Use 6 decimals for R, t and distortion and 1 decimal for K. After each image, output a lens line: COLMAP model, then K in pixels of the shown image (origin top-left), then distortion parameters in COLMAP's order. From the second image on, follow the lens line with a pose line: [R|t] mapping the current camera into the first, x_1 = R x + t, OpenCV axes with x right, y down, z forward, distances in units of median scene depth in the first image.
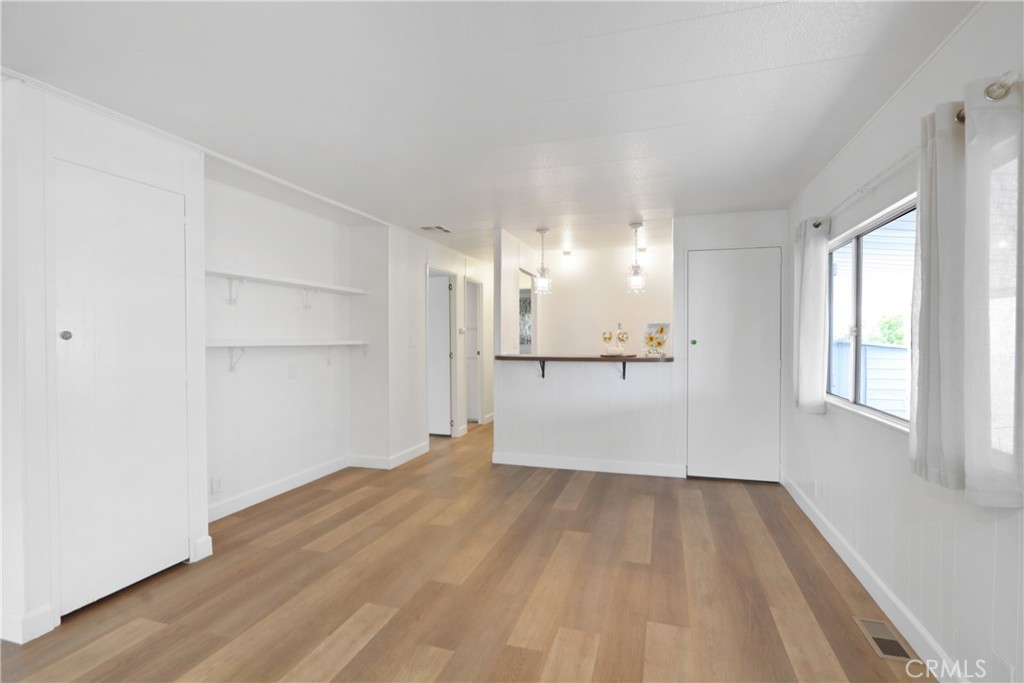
lens RADIAL K [[479.1, 0, 521.8], [0, 479.1, 344.9], [0, 0, 1]] dist [-0.015464, 0.001352]
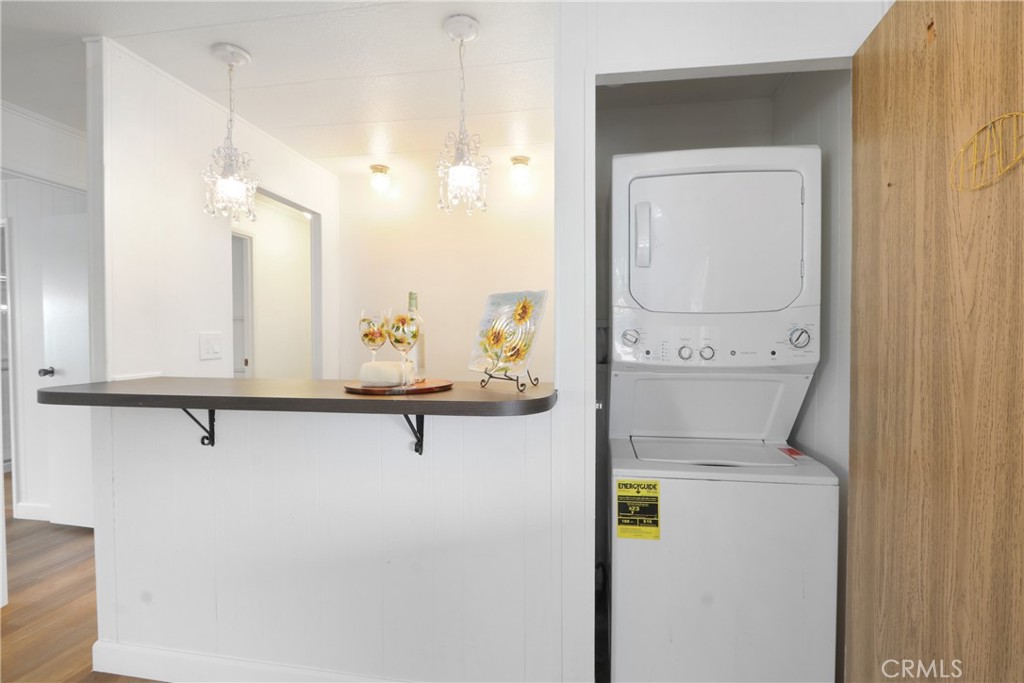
lens RADIAL K [[479.1, 0, 514.0], [0, 479.1, 338.7], [0, 0, 1]] dist [-0.015464, 0.001352]
pose [[0.993857, -0.004725, 0.110574, 0.244906], [0.005132, 0.999981, -0.003396, -0.010491], [-0.110556, 0.003942, 0.993862, 0.655692]]
